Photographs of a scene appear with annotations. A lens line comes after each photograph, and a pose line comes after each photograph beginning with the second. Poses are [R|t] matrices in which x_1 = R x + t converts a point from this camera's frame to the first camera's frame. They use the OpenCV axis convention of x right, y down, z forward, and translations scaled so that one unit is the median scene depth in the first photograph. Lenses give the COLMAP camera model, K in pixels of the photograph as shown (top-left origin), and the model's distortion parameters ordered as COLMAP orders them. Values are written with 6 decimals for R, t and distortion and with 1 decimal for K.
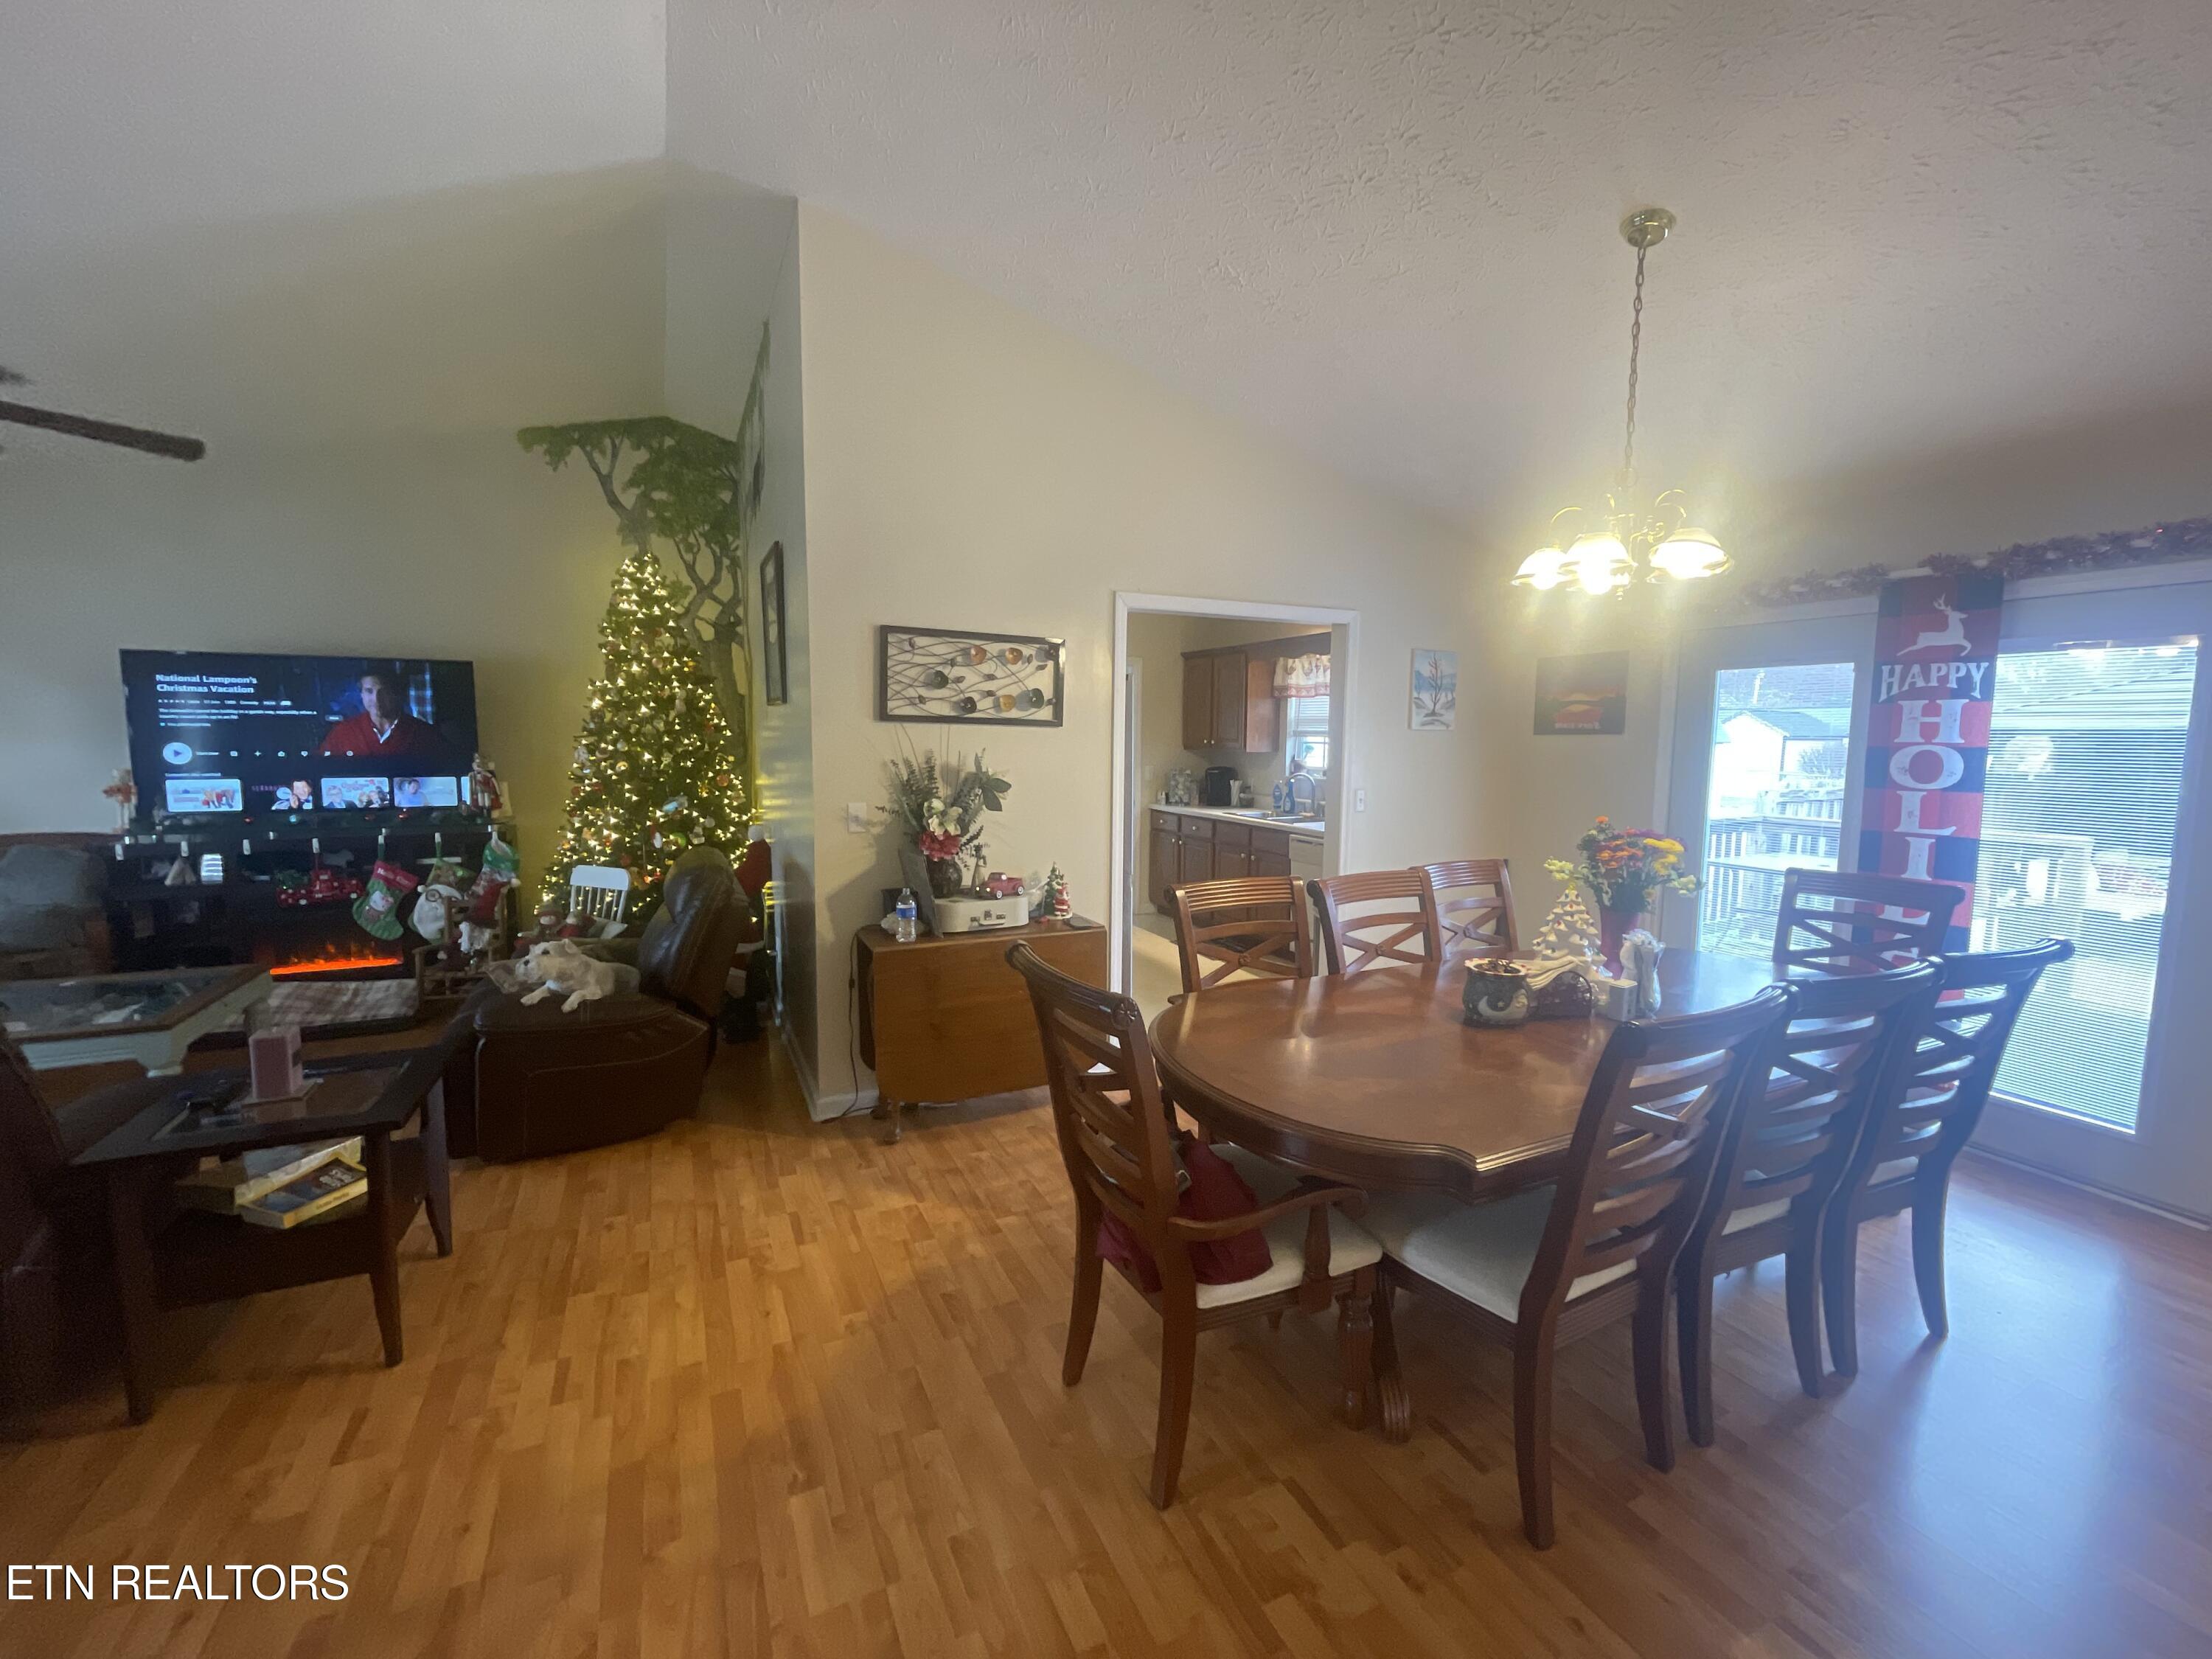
lens RADIAL K [[900.1, 0, 1106.4], [0, 900.1, 828.6], [0, 0, 1]] dist [-0.000818, -0.000798]
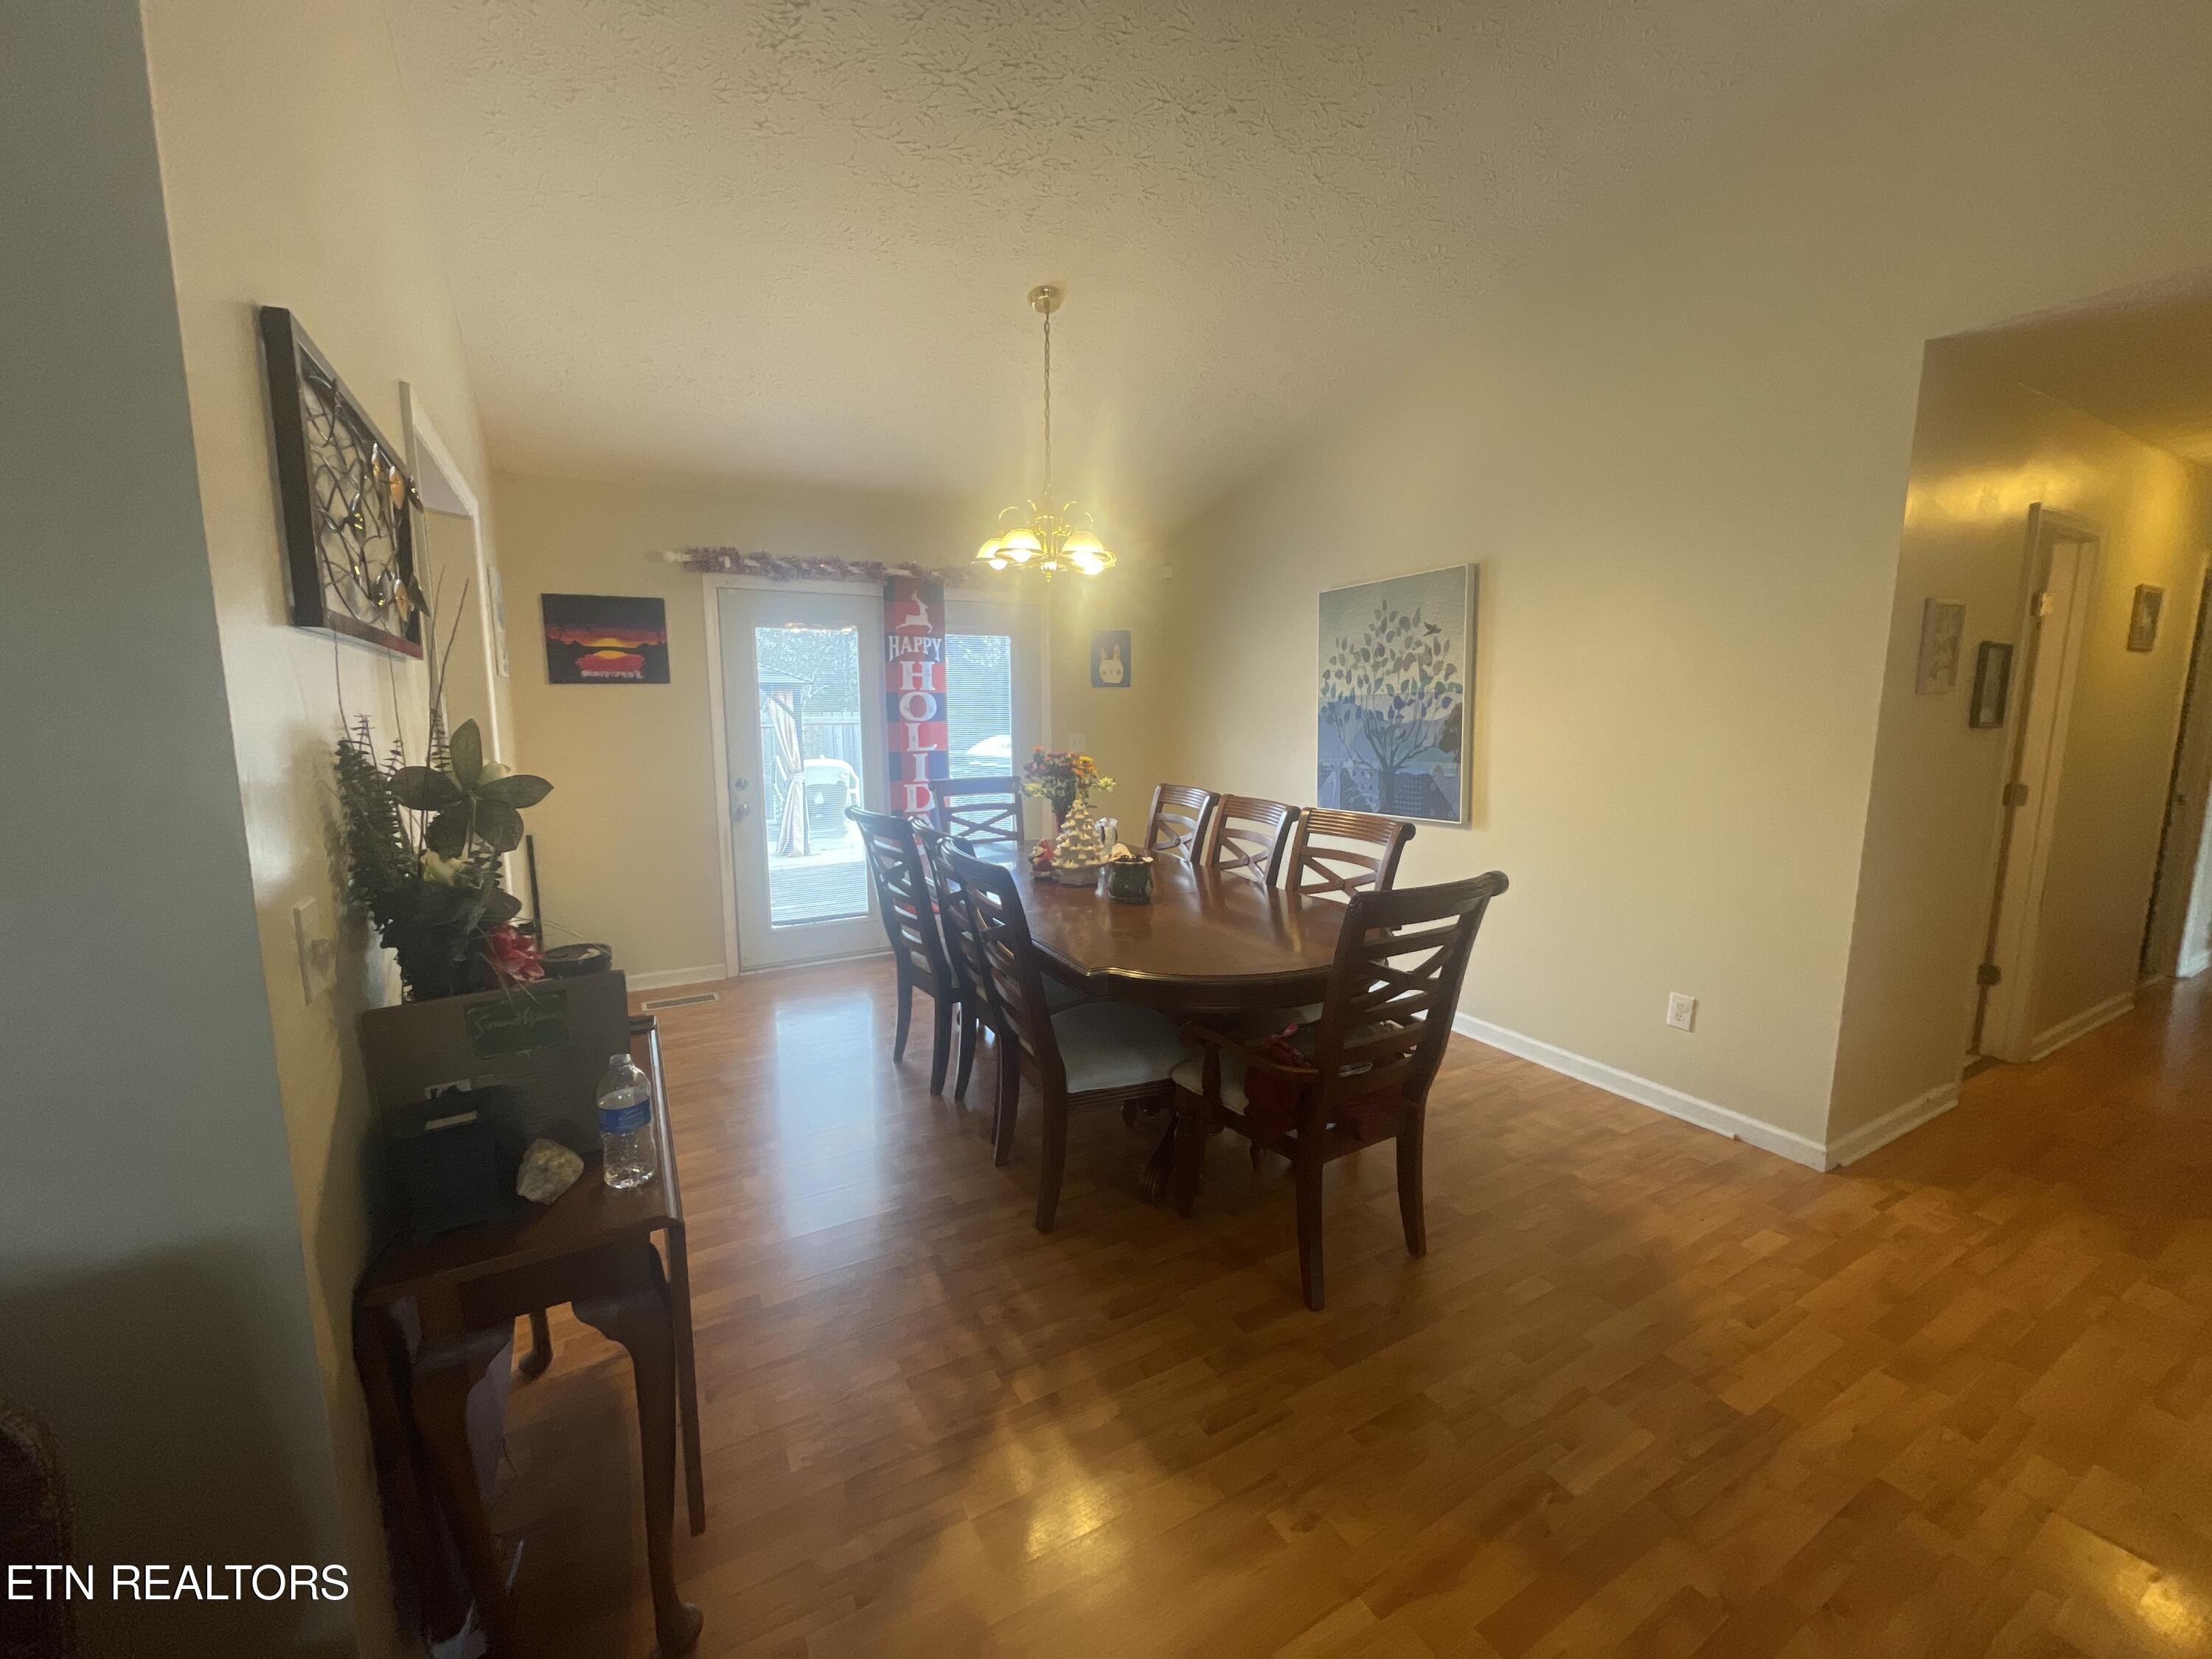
lens RADIAL K [[900.1, 0, 1102.0], [0, 900.1, 824.7], [0, 0, 1]] dist [-0.000818, -0.000798]
pose [[-0.061668, -0.149680, 0.986809, -0.522234], [0.103839, 0.982364, 0.155495, -0.064505], [-0.992681, 0.112058, -0.045038, 0.665653]]
